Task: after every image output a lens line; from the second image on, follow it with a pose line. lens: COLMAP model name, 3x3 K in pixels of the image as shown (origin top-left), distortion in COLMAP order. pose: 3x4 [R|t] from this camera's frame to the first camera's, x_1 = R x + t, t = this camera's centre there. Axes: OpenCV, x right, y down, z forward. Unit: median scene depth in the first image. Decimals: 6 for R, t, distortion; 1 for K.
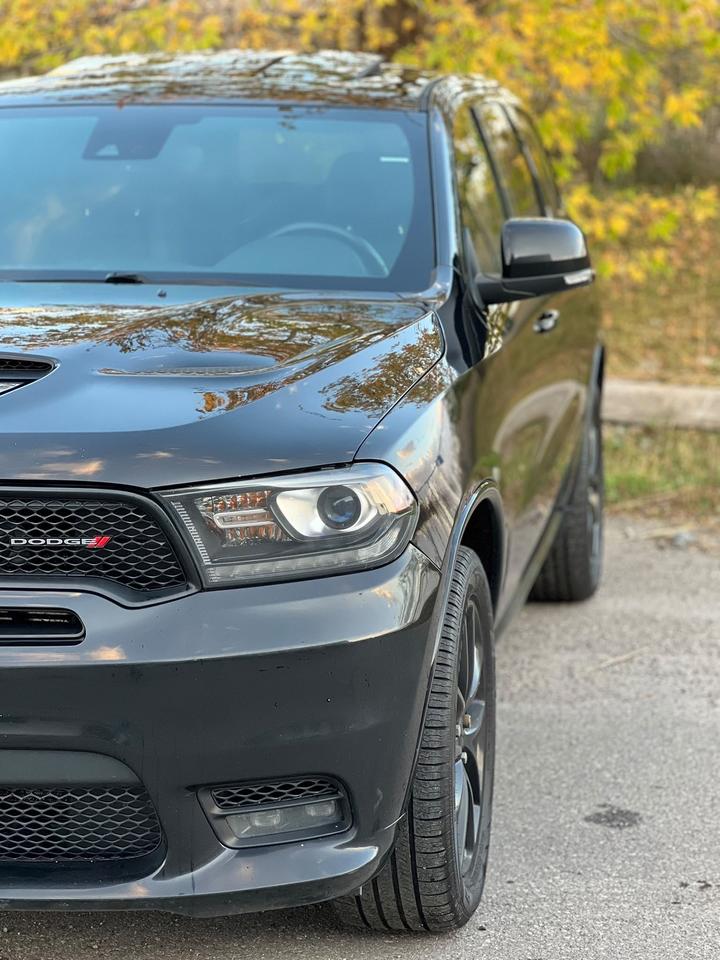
lens RADIAL K [[2151.5, 0, 360.7], [0, 2151.5, 500.7], [0, 0, 1]] dist [0.038008, 4.196779]
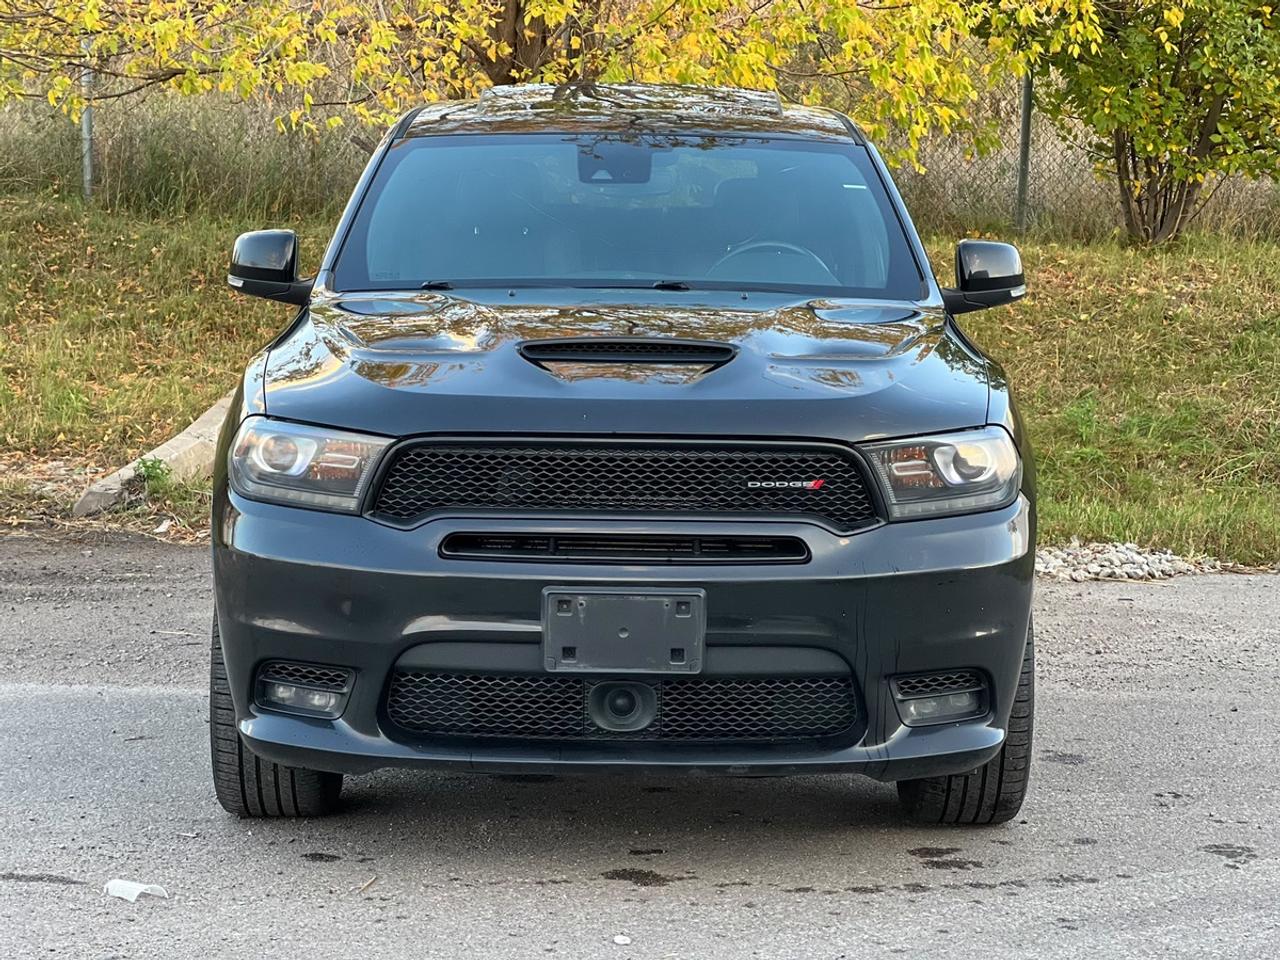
lens RADIAL K [[2927.3, 0, 640.0], [0, 2927.3, 480.0], [0, 0, 1]] dist [0.042162, 3.685146]
pose [[0.979819, -0.000435, 0.199887, -0.563342], [0.010595, 0.998705, -0.049764, 0.100507], [-0.199606, 0.050878, 0.978554, -0.671181]]
